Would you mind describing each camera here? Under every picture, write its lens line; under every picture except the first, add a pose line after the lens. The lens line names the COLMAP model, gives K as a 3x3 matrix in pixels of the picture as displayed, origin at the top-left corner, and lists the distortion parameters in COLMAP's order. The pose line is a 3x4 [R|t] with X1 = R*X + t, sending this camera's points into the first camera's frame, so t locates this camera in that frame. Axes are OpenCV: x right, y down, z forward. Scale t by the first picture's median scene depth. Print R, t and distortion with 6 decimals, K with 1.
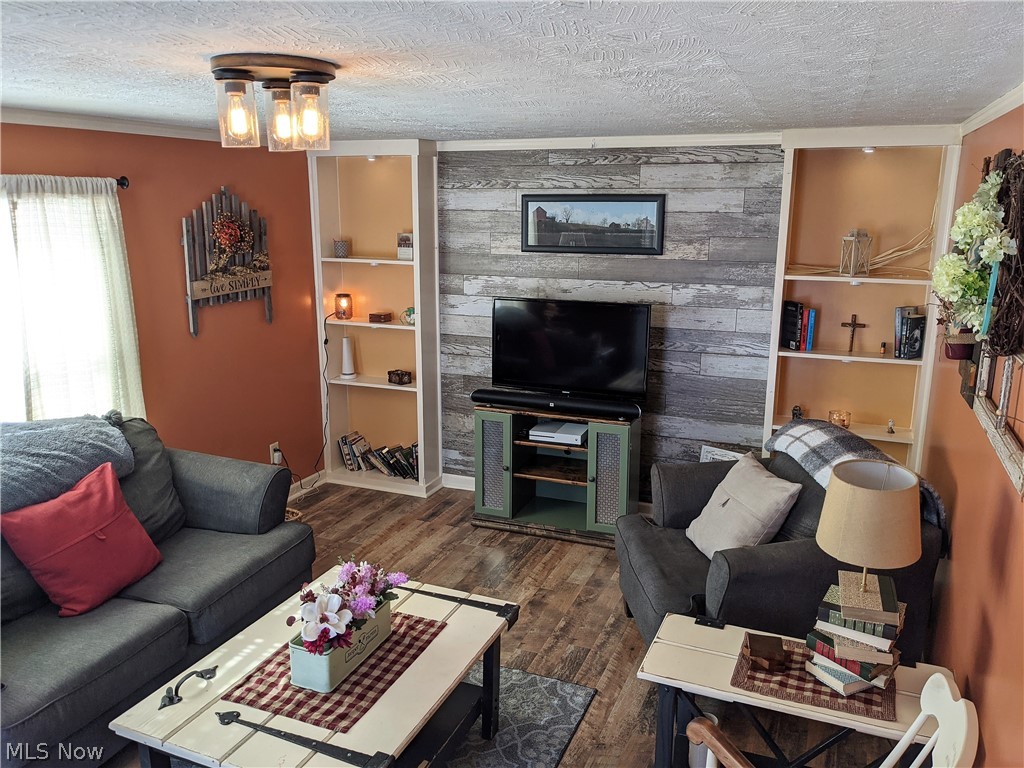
lens RADIAL K [[818.0, 0, 507.9], [0, 818.0, 386.2], [0, 0, 1]] dist [0.072266, -0.105850]
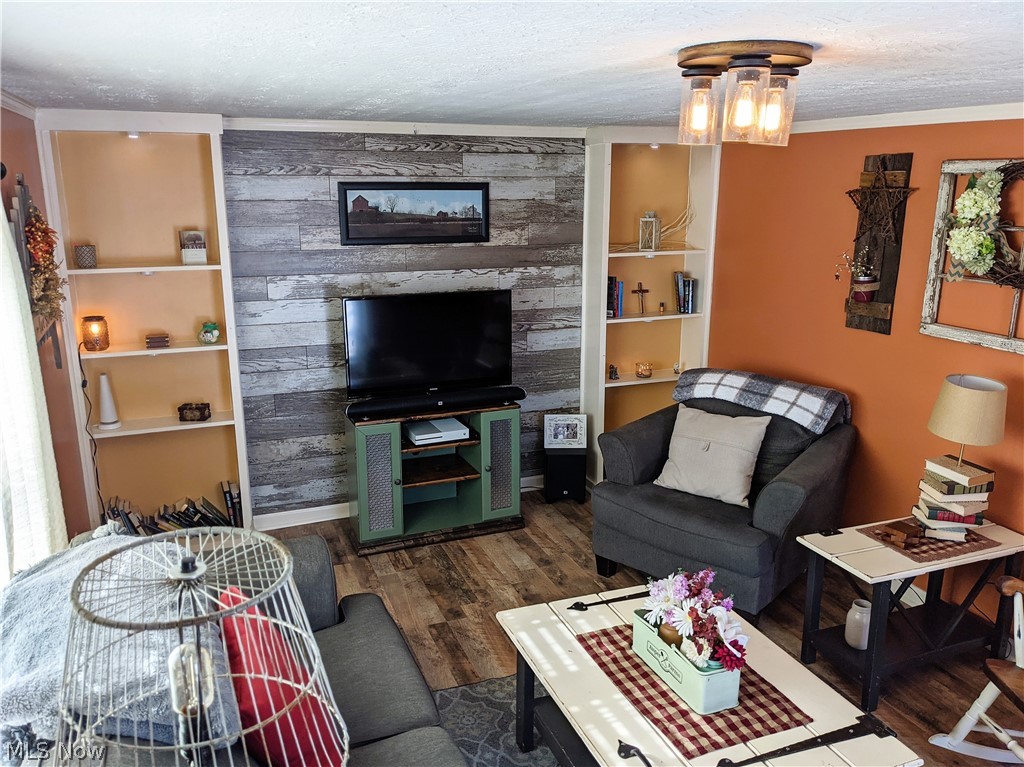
lens RADIAL K [[825.7, 0, 508.5], [0, 825.7, 381.6], [0, 0, 1]] dist [0.072410, -0.122616]
pose [[0.716190, -0.166767, 0.677688, -0.540066], [0.157145, 0.984629, 0.076227, -0.063659], [-0.679983, 0.051902, 0.731388, 0.239013]]
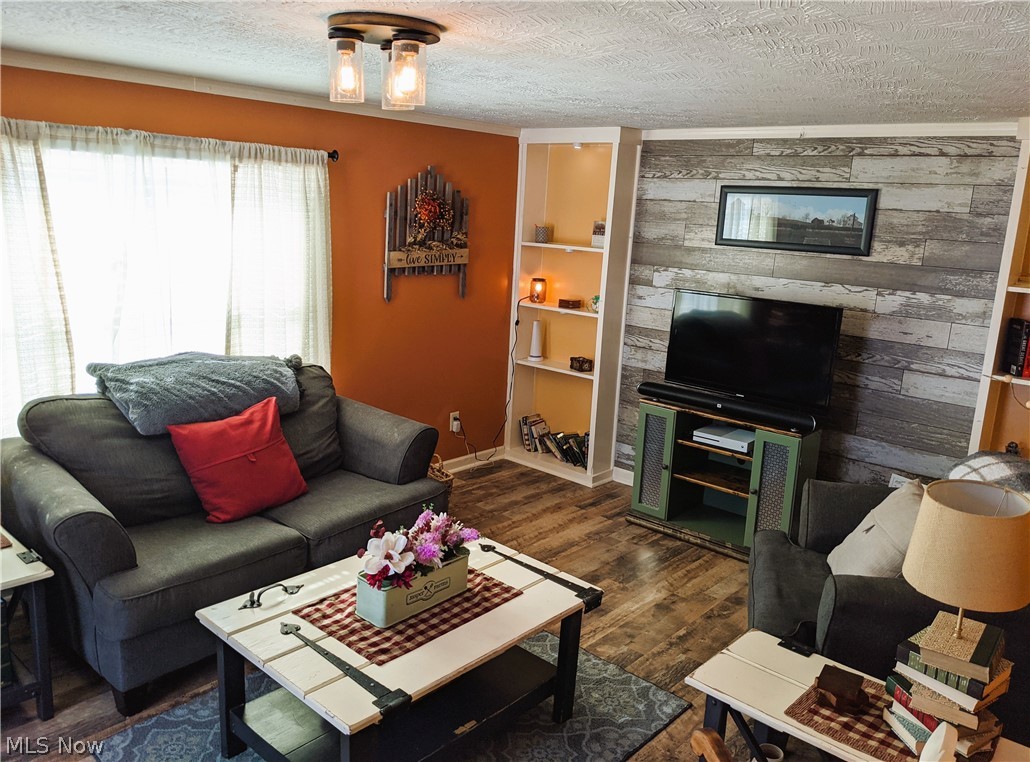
lens RADIAL K [[818.9, 0, 509.0], [0, 818.9, 373.0], [0, 0, 1]] dist [0.081561, -0.126520]
pose [[0.942644, 0.111522, -0.314618, 0.119431], [-0.120238, 0.992710, -0.008367, 0.022127], [0.311391, 0.045716, 0.949182, 0.025009]]
